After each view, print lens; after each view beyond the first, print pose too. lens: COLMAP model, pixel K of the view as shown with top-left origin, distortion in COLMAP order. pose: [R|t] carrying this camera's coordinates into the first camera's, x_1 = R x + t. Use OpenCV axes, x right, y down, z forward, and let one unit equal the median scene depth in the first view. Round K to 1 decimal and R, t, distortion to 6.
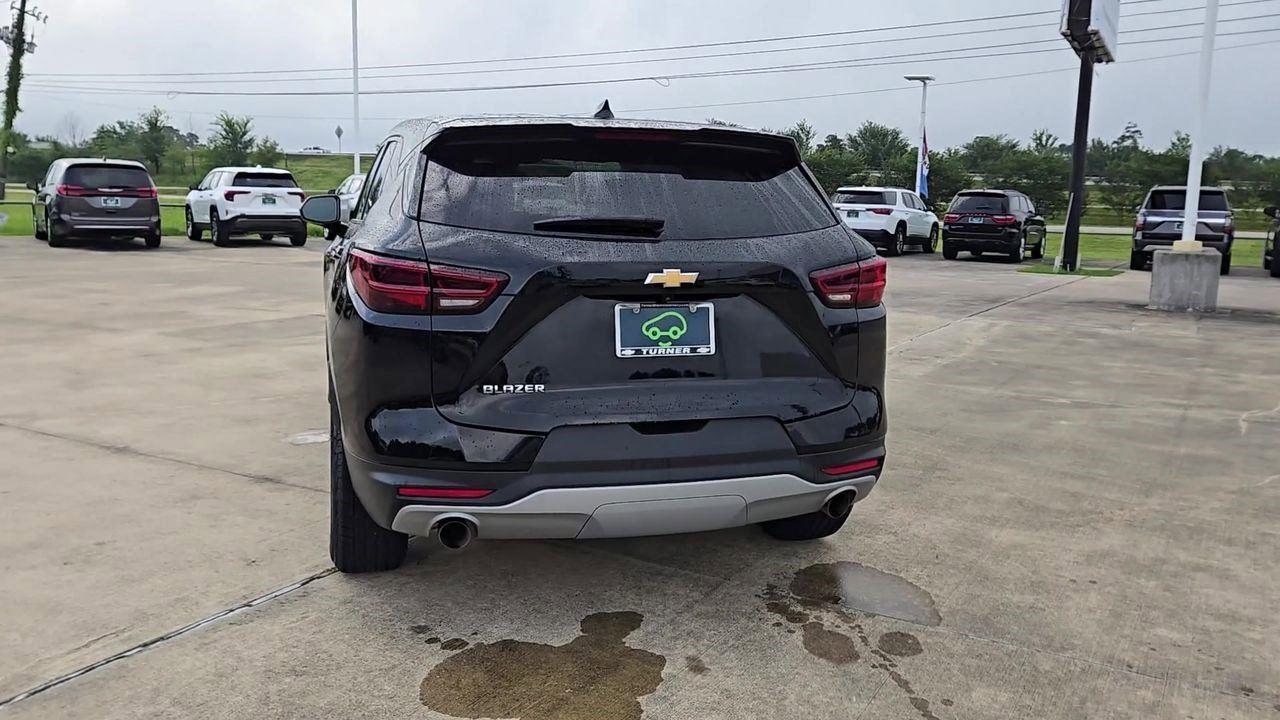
lens RADIAL K [[1068.6, 0, 640.0], [0, 1068.6, 360.0], [0, 0, 1]] dist [0.022052, -0.003784]
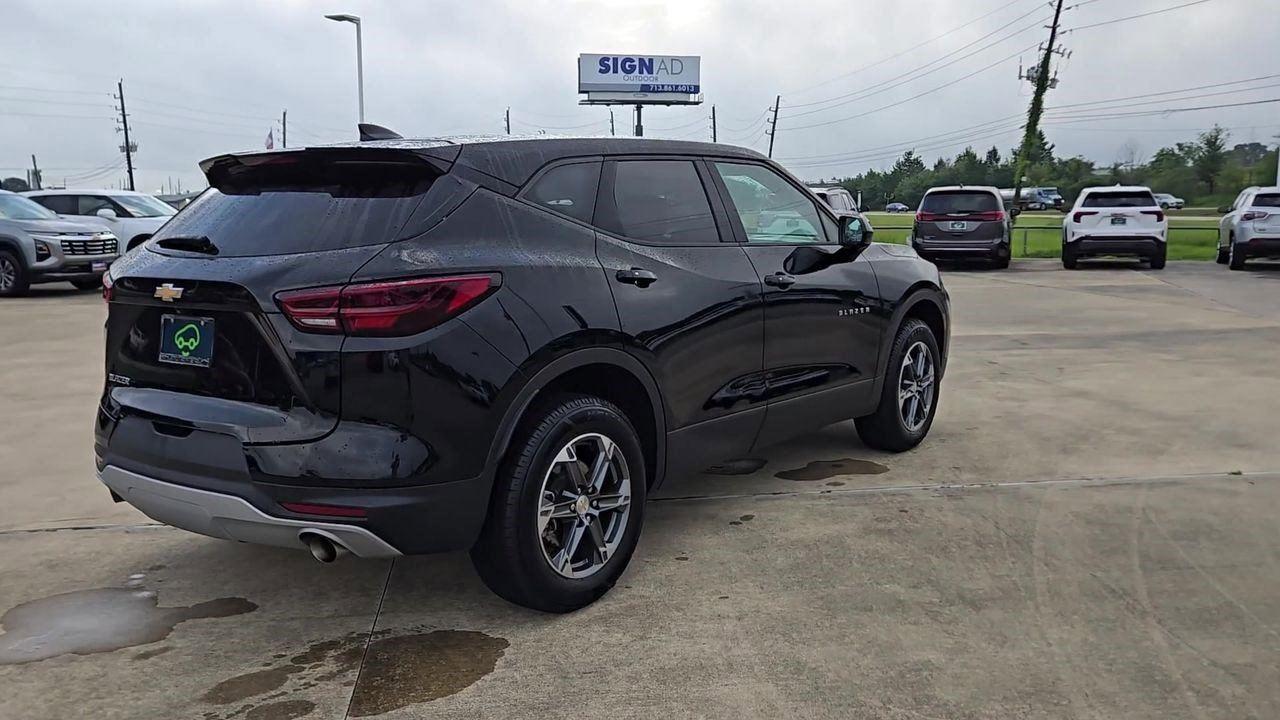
lens RADIAL K [[1068.6, 0, 640.0], [0, 1068.6, 360.0], [0, 0, 1]] dist [0.022052, -0.003784]
pose [[0.592002, 0.084406, -0.801505, 0.174393], [-0.100851, 0.994442, 0.030234, -0.013121], [0.799602, 0.062933, 0.597224, 0.107763]]
